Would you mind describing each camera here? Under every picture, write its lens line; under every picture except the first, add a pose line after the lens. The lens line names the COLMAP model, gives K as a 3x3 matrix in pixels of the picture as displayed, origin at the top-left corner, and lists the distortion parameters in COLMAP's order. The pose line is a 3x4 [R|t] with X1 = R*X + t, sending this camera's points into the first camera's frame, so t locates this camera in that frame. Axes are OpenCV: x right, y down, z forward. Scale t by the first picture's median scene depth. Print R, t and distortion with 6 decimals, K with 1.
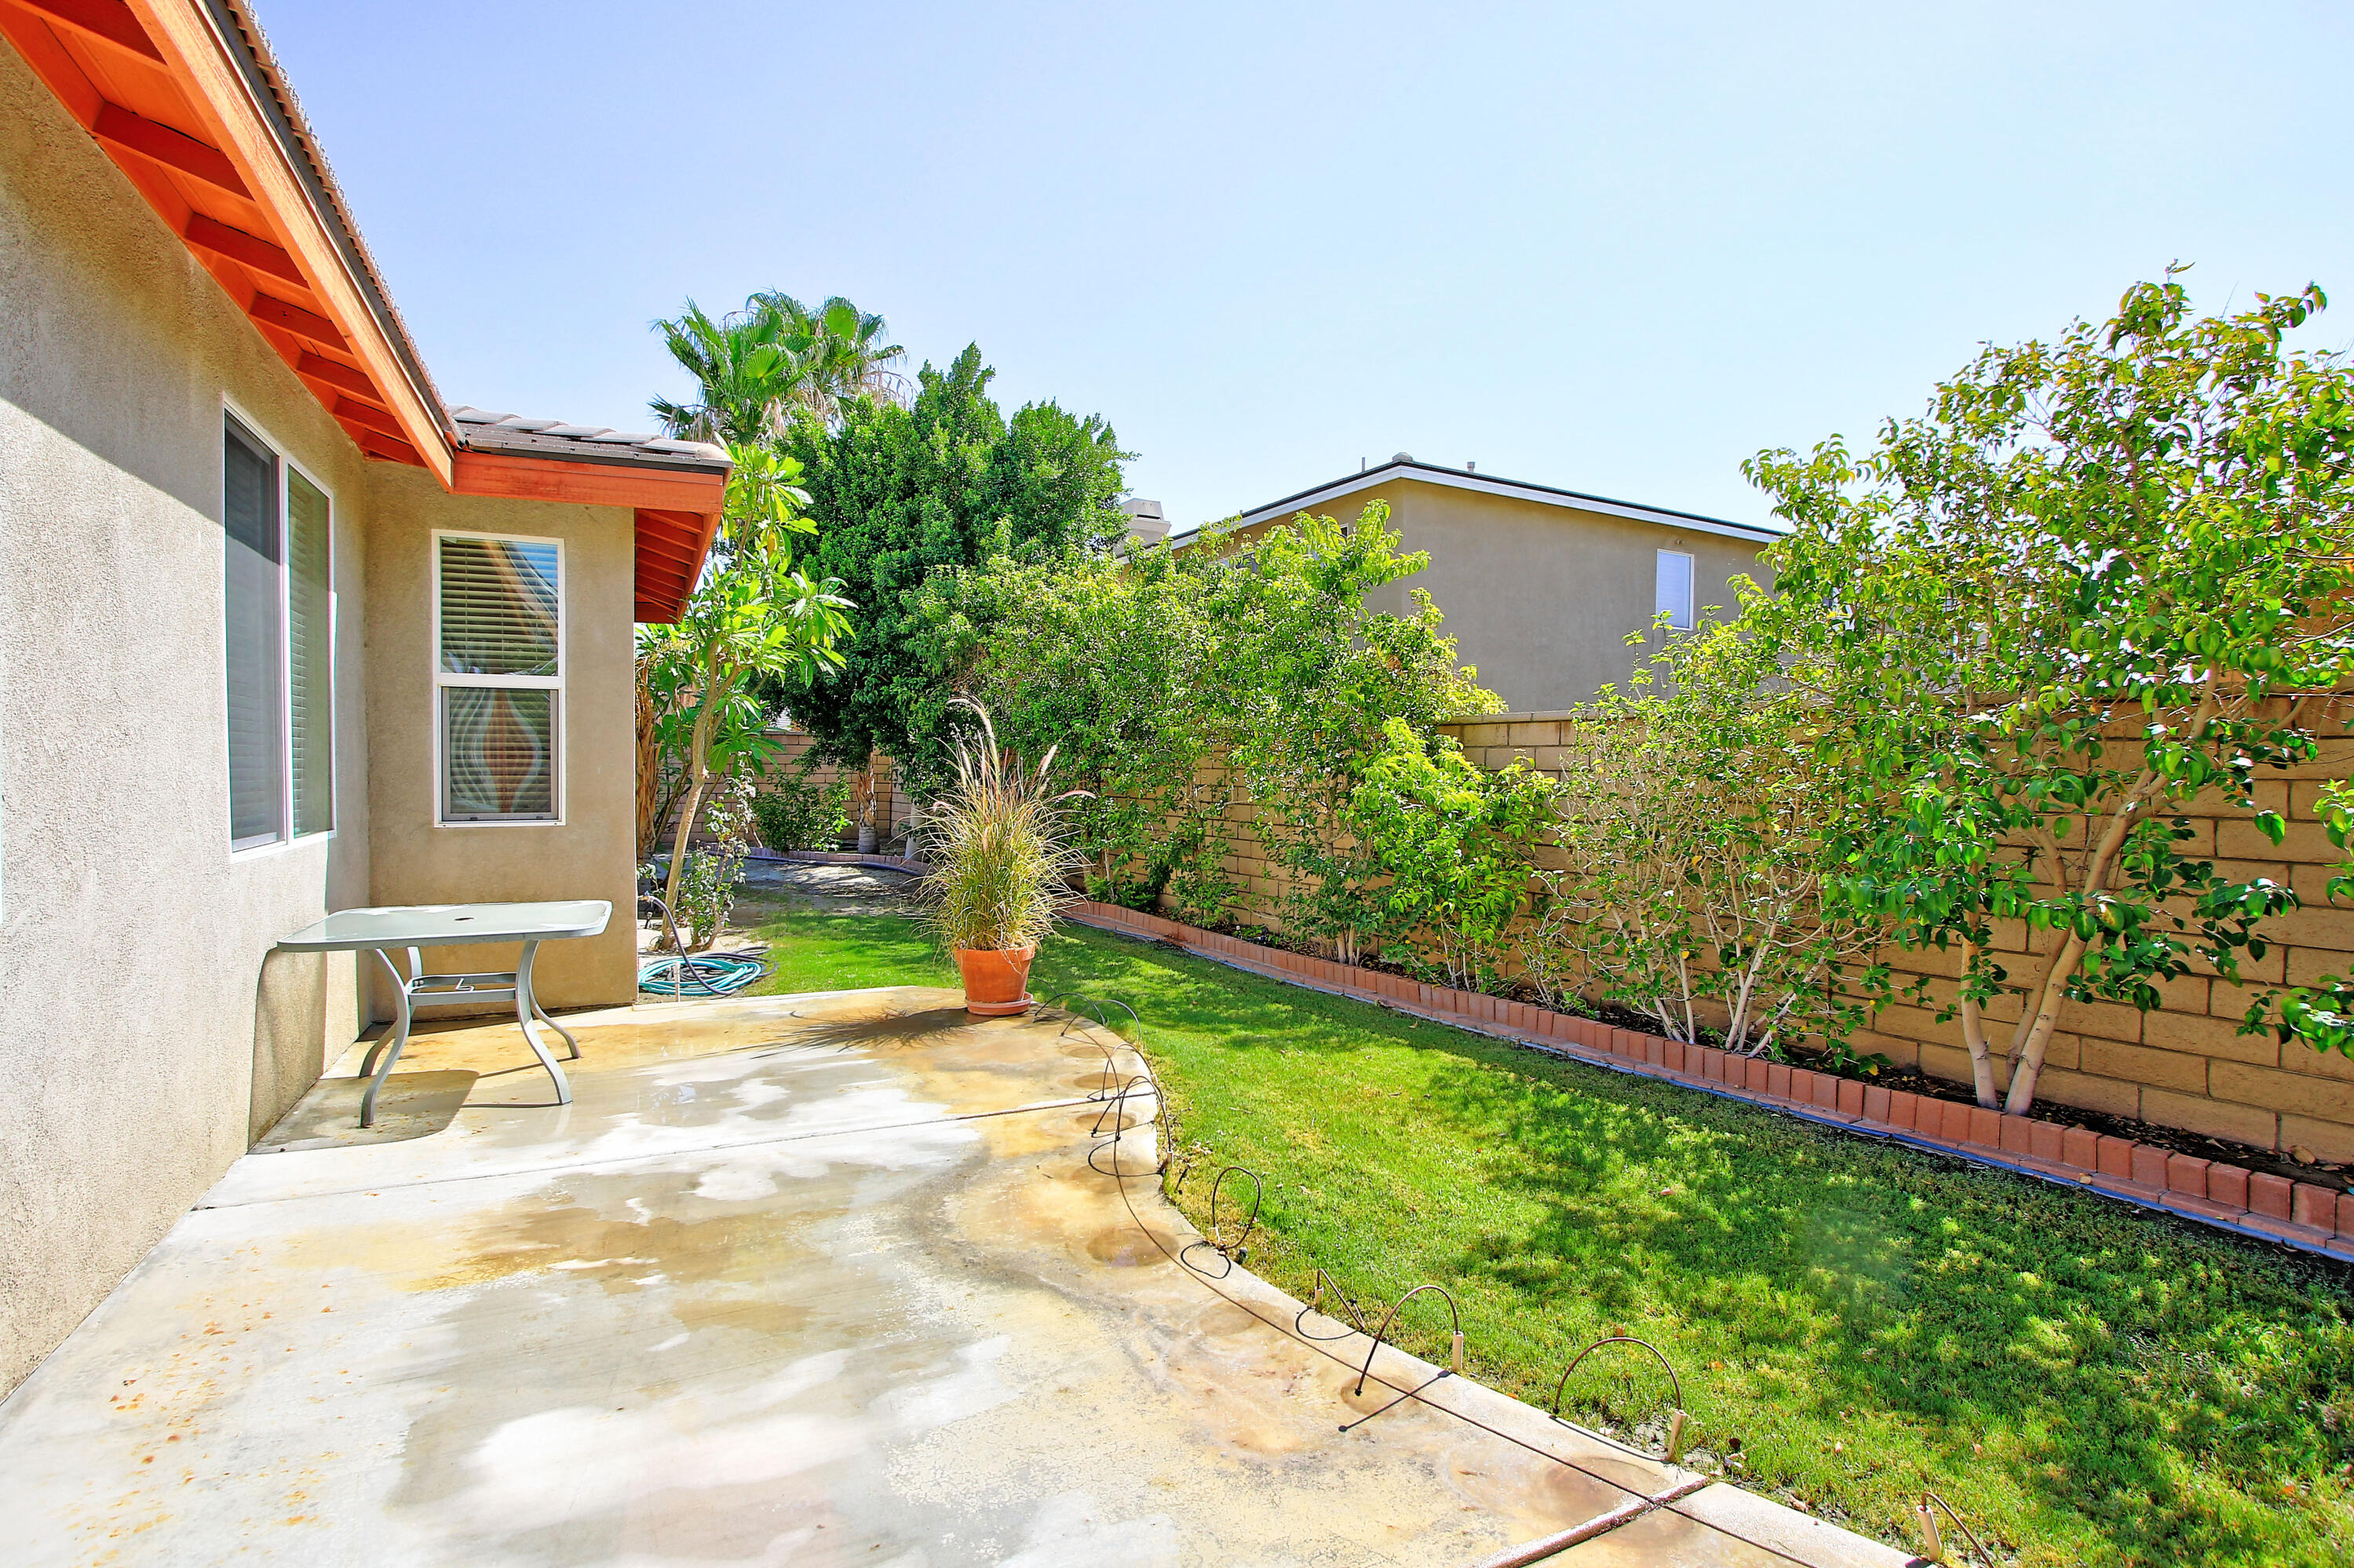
lens RADIAL K [[1157.1, 0, 1171.9], [0, 1157.1, 779.3], [0, 0, 1]] dist [-0.003277, -0.001474]
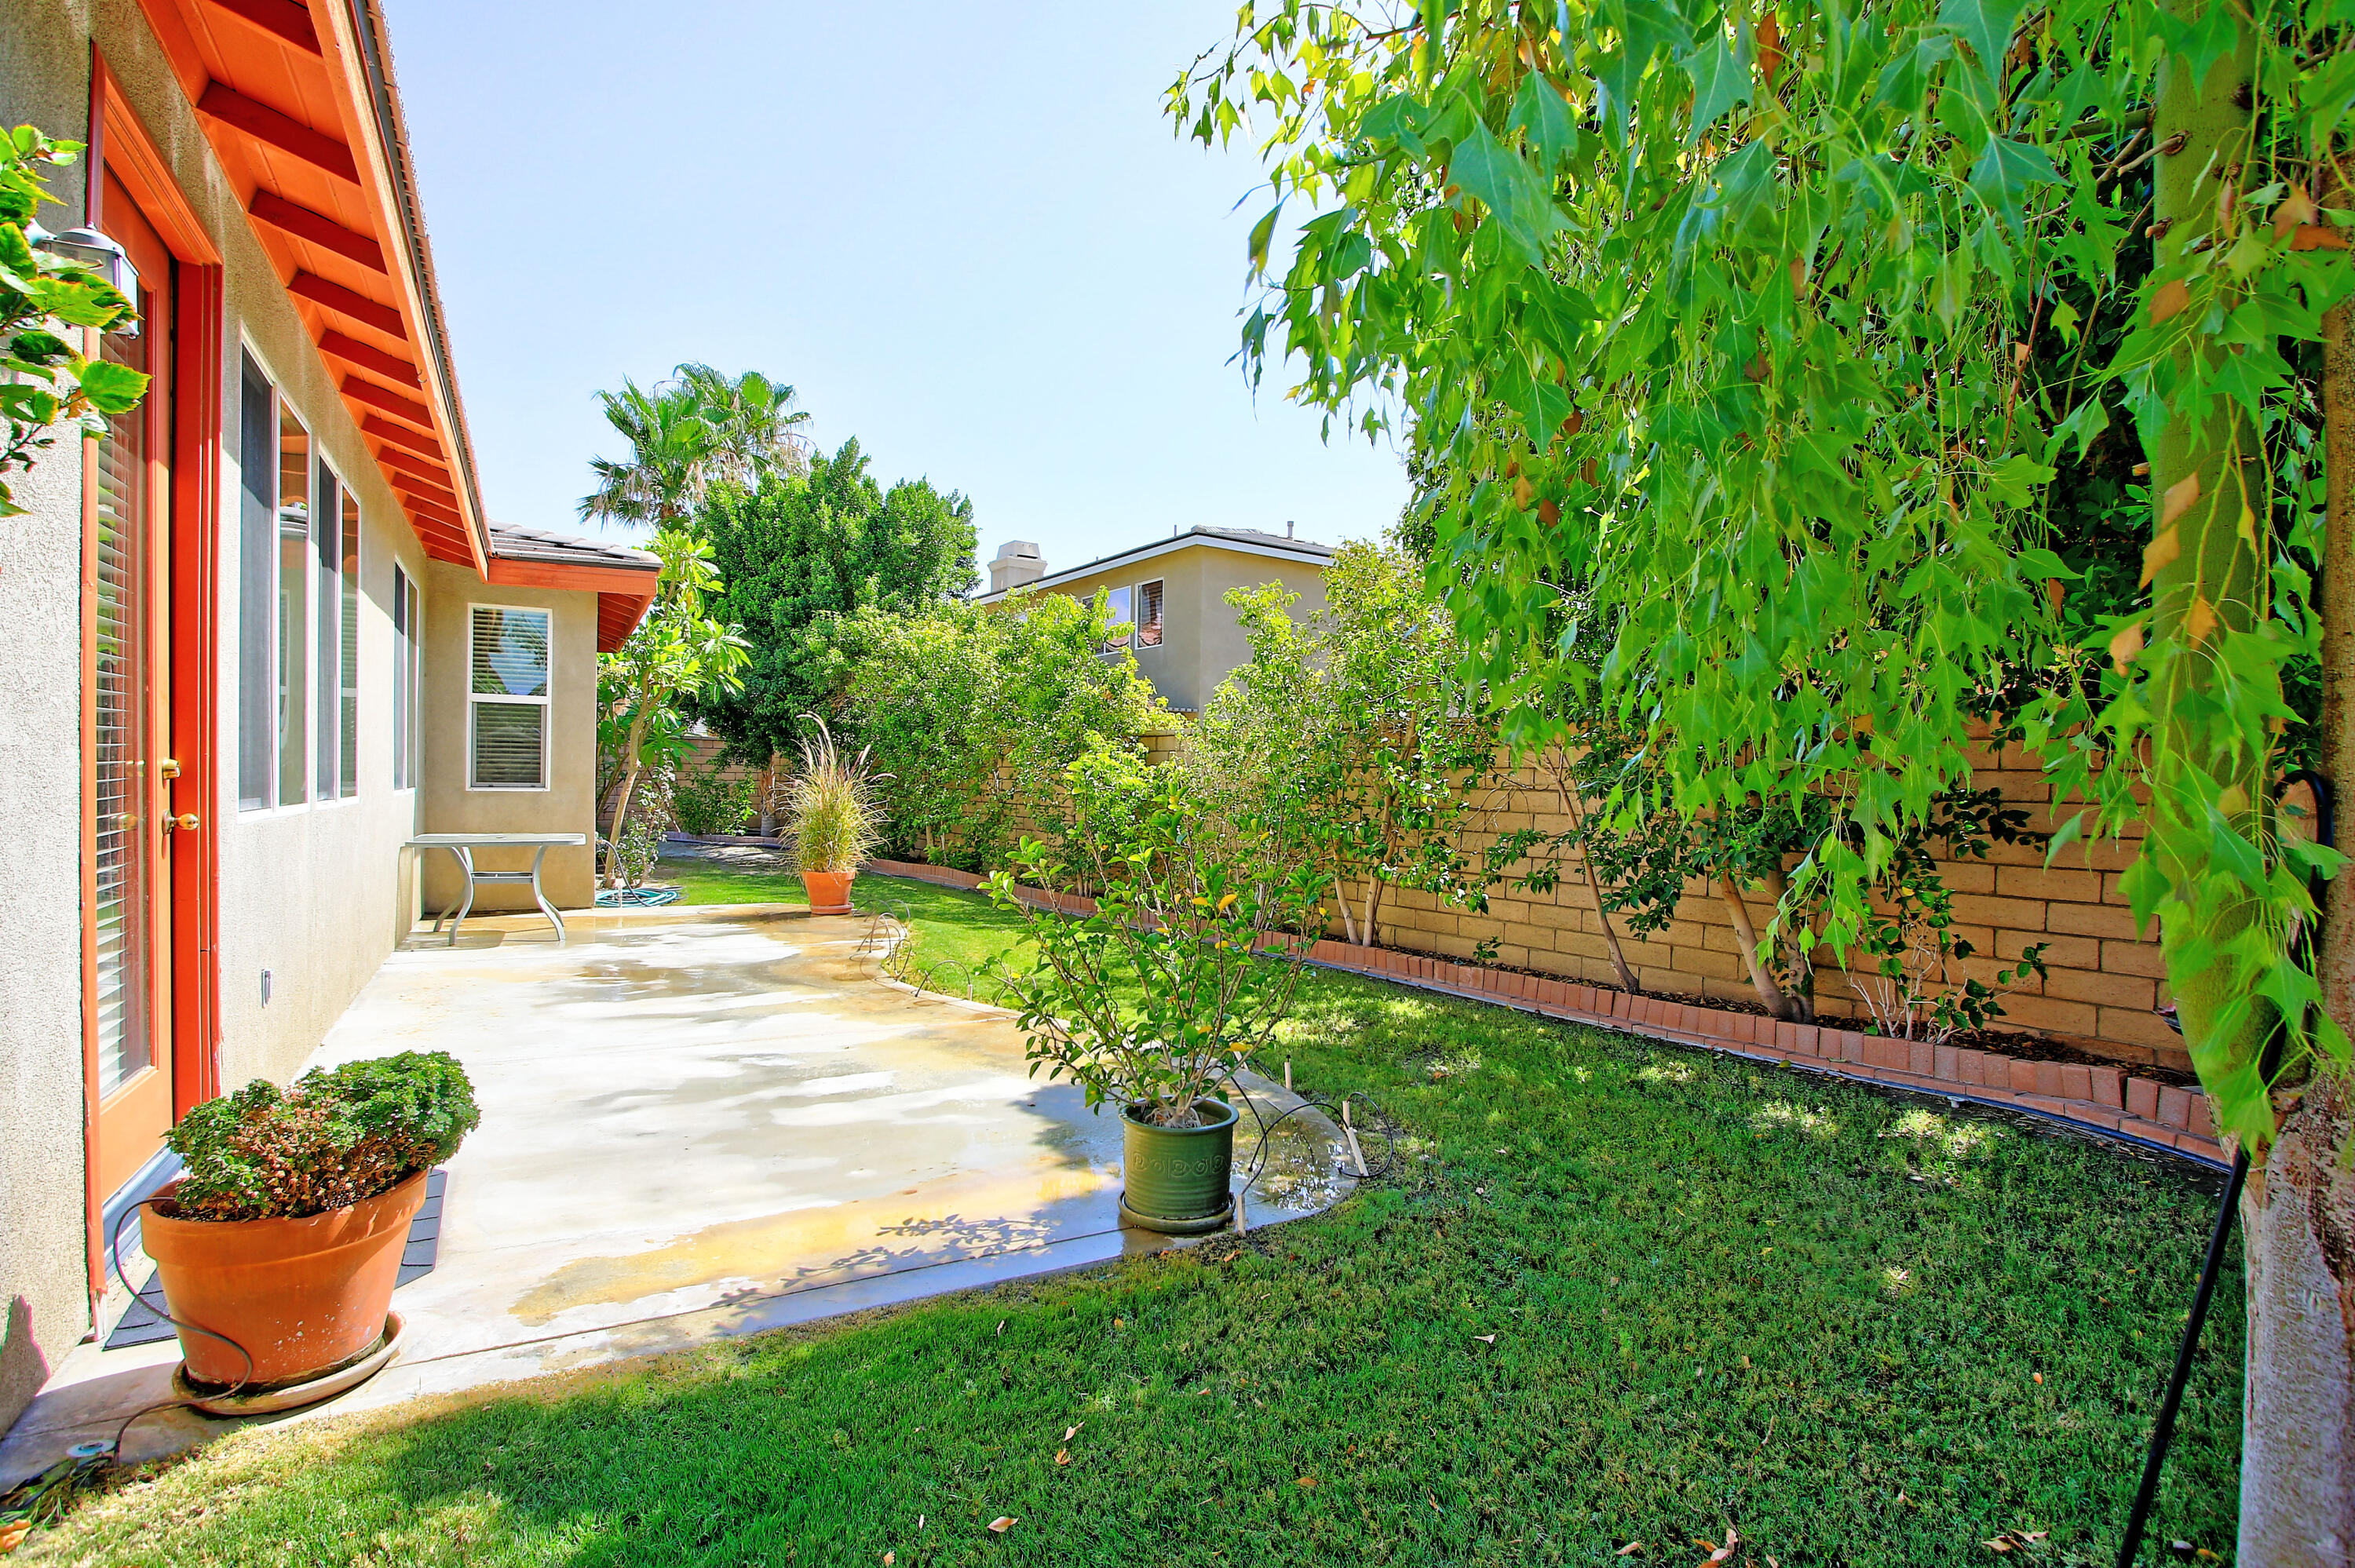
lens RADIAL K [[1139.7, 0, 1181.1], [0, 1139.7, 787.3], [0, 0, 1]] dist [-0.013610, 0.000463]
pose [[0.997354, 0.011600, 0.071770, 0.116654], [-0.011217, 0.999921, -0.005739, 0.017839], [-0.071831, 0.004919, 0.997405, -0.318770]]
